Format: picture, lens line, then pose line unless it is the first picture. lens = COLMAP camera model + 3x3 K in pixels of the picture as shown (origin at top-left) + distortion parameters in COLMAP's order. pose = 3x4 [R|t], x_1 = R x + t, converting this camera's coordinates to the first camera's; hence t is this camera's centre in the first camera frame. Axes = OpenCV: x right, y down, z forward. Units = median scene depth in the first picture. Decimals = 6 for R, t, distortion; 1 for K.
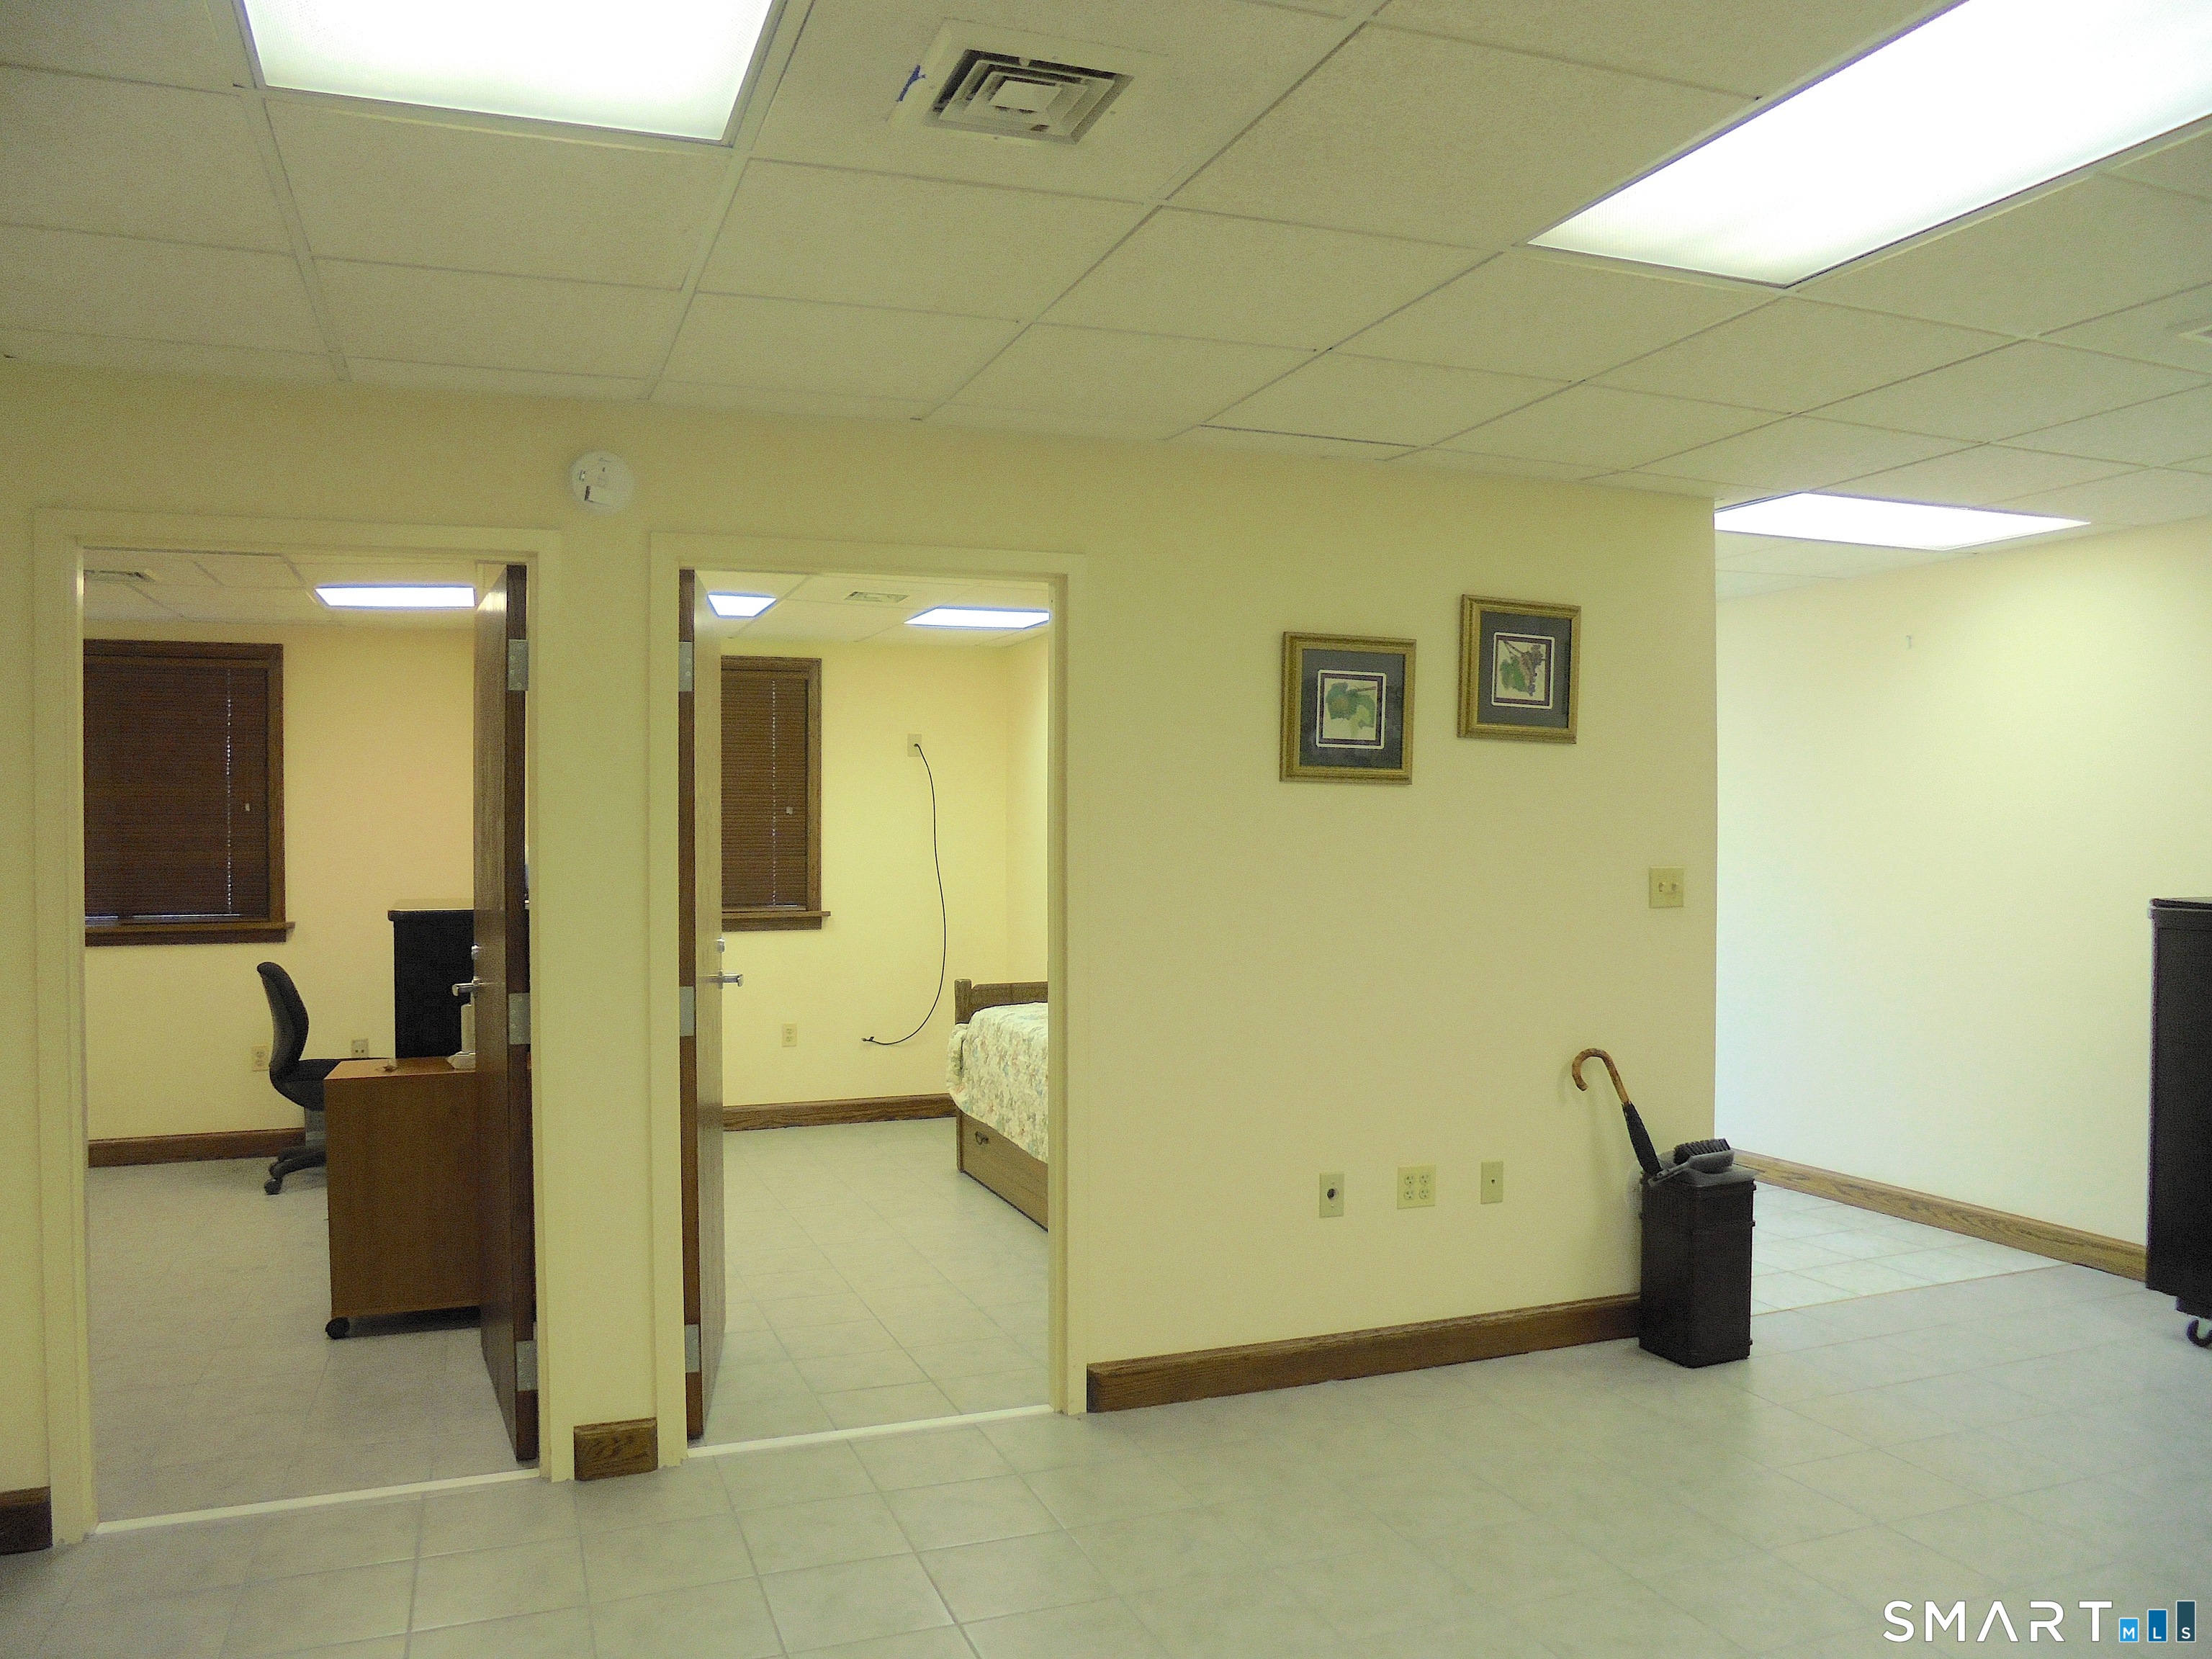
lens RADIAL K [[1667.4, 0, 1106.6], [0, 1667.4, 832.6], [0, 0, 1]] dist [-0.074321, -0.002649]
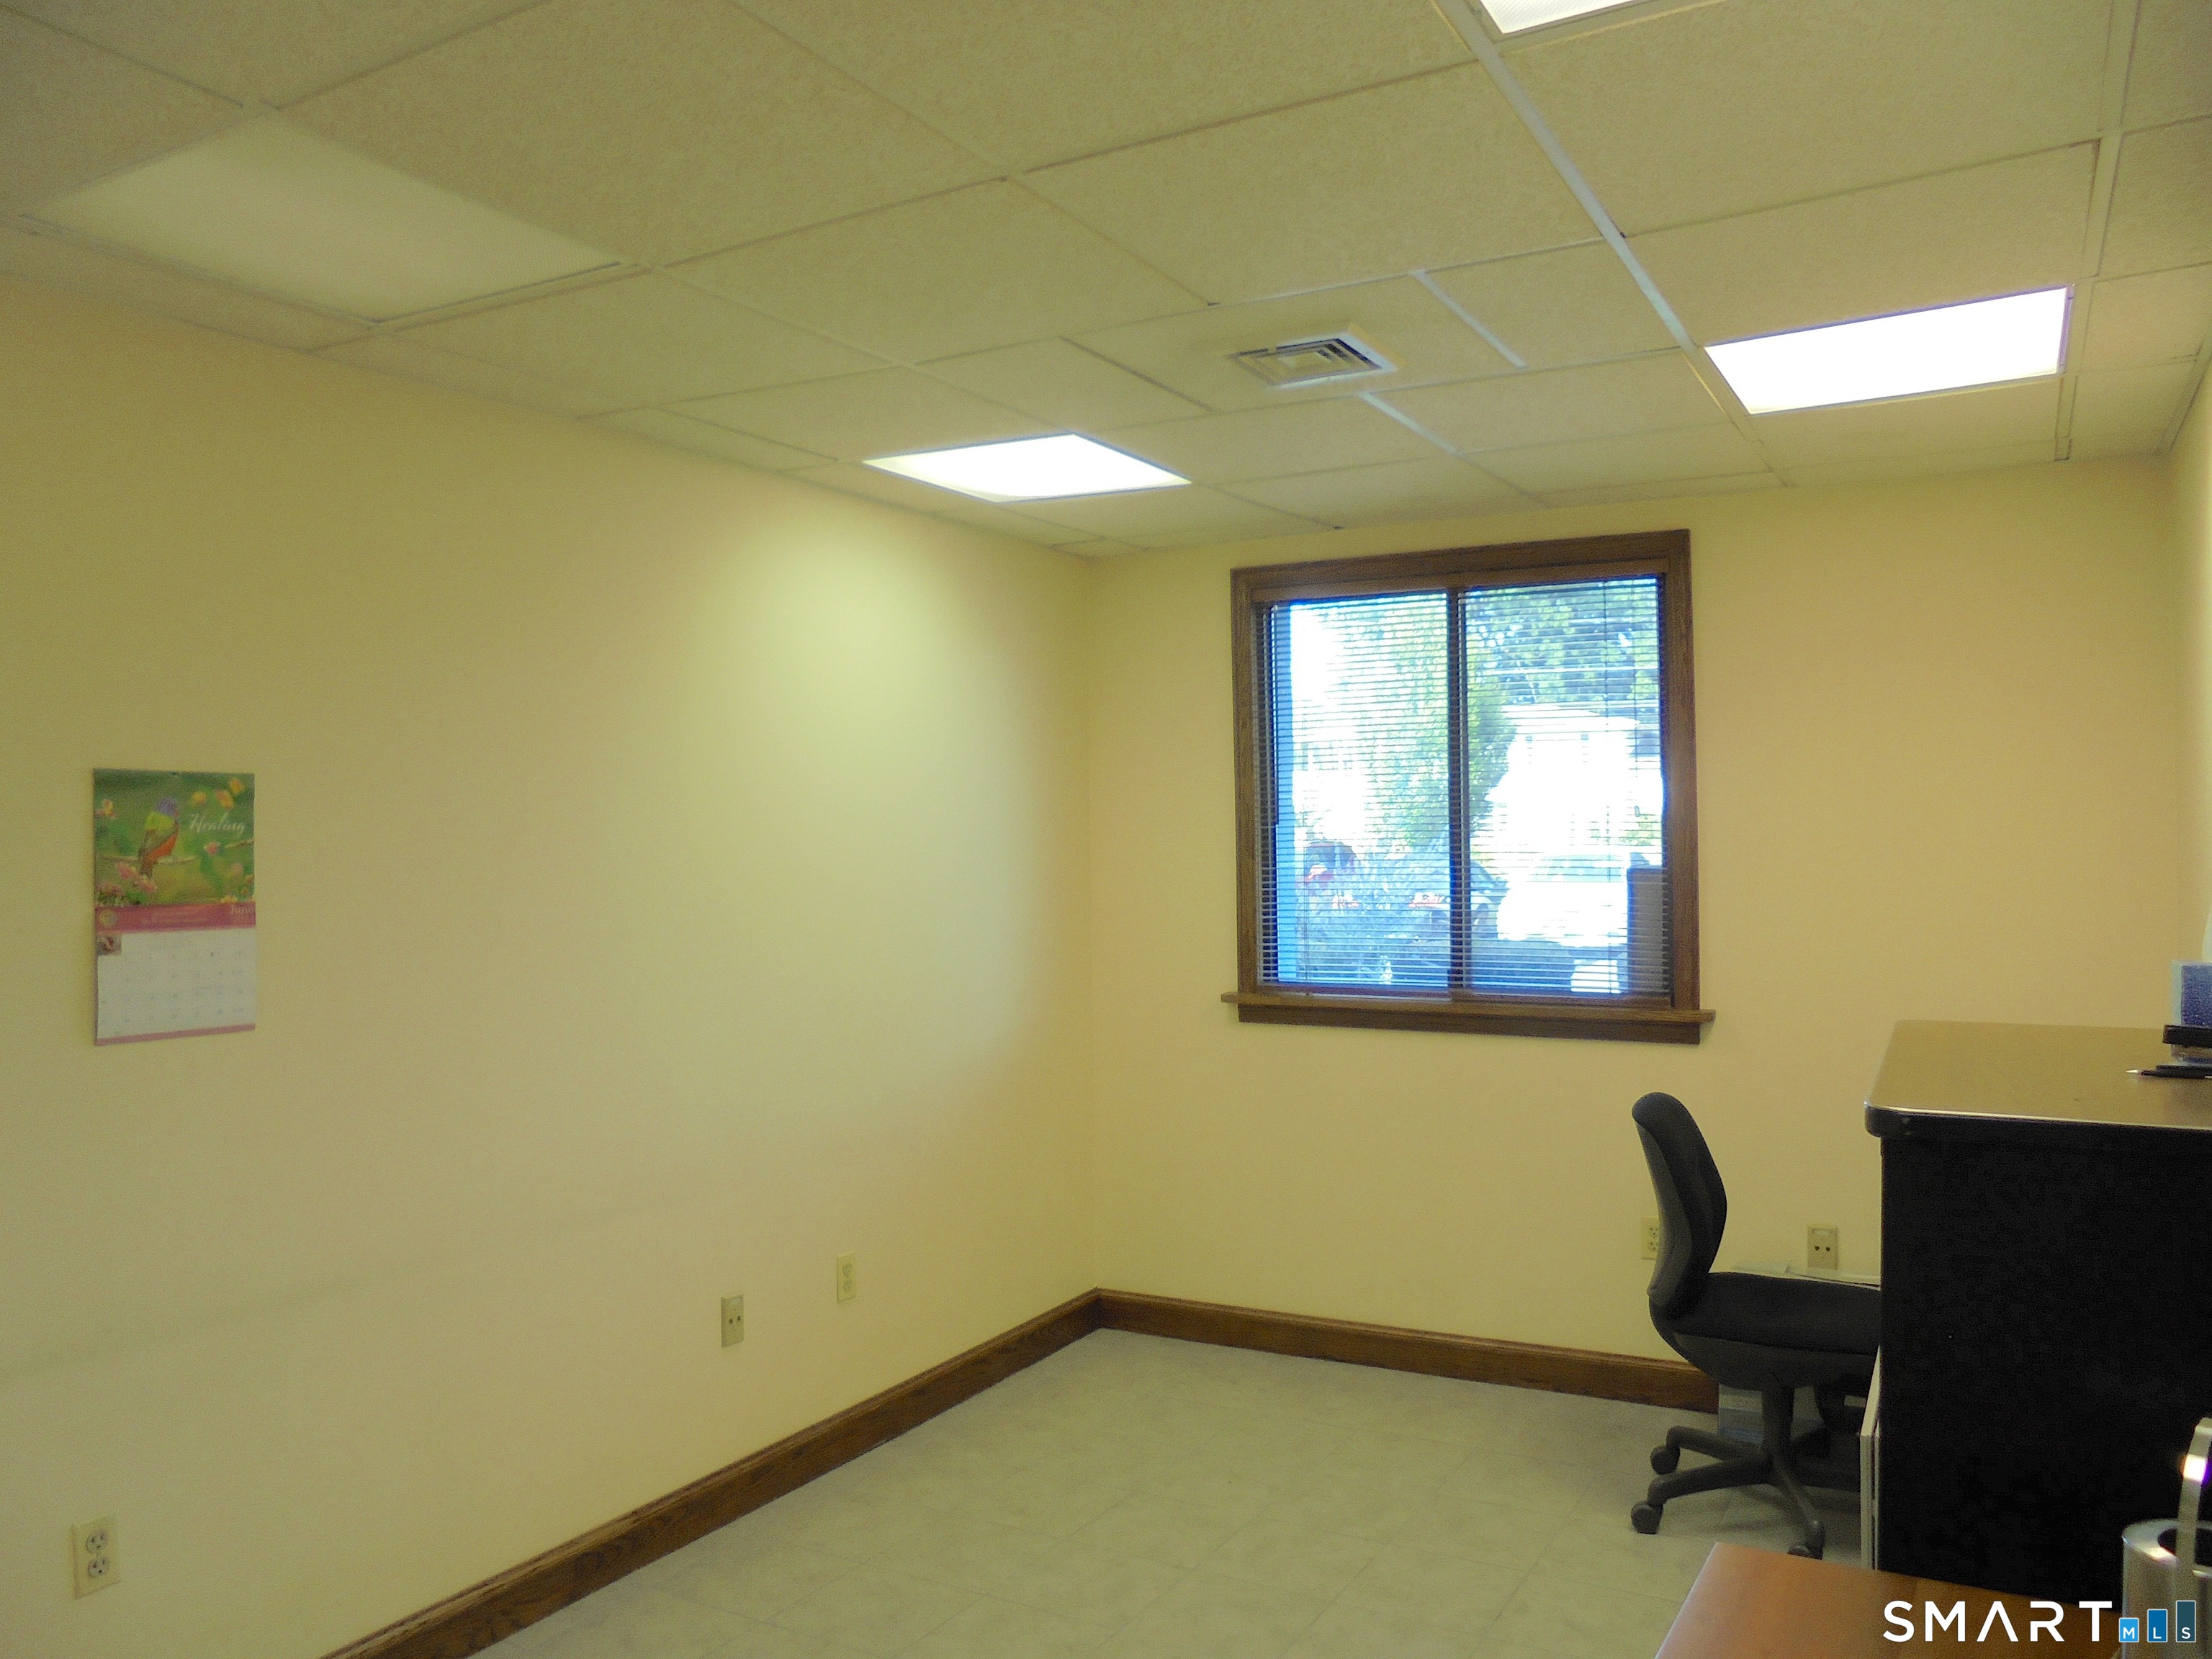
lens RADIAL K [[1667.4, 0, 1103.5], [0, 1667.4, 826.4], [0, 0, 1]] dist [-0.074321, -0.002649]
pose [[0.652809, 0.000748, -0.757522, -0.216430], [-0.001178, 0.999999, -0.000028, -0.011505], [0.757522, 0.000911, 0.652809, 0.503686]]
